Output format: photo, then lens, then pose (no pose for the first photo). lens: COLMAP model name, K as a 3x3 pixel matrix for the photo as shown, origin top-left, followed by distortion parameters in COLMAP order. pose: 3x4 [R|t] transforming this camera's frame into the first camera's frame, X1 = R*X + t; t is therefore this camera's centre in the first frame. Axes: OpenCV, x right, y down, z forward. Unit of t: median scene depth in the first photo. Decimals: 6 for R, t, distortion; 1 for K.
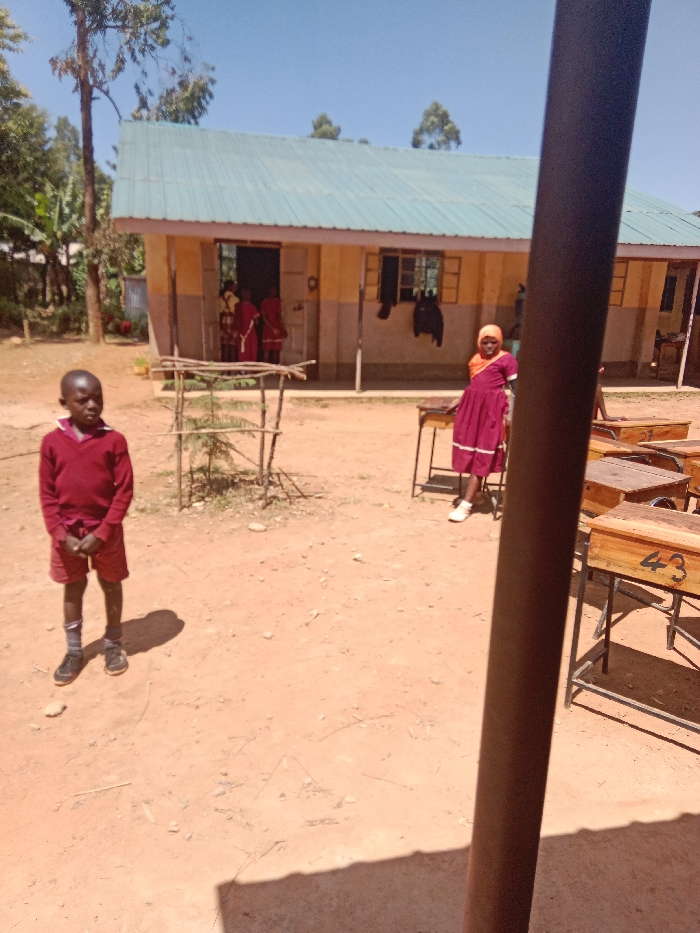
lens RADIAL K [[705.3, 0, 349.8], [0, 705.3, 470.7], [0, 0, 1]] dist [0.053766, -0.073501]
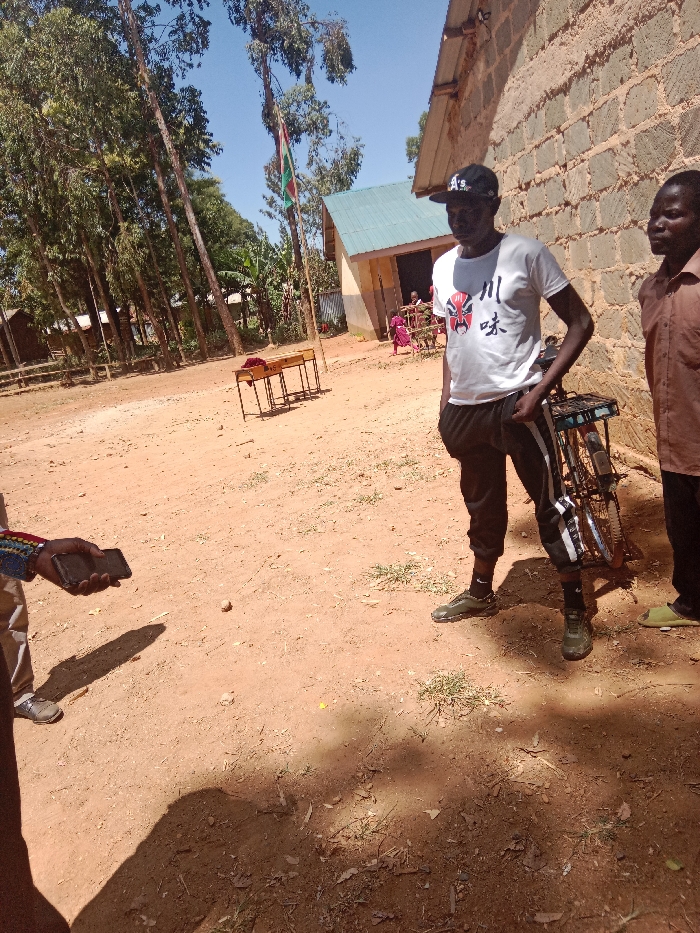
lens RADIAL K [[705.3, 0, 346.9], [0, 705.3, 462.5], [0, 0, 1]] dist [0.053766, -0.073501]
pose [[0.957824, -0.167991, -0.233135, 0.013302], [0.167230, 0.985645, -0.023173, 0.139117], [0.233681, -0.016791, 0.972168, -0.505548]]
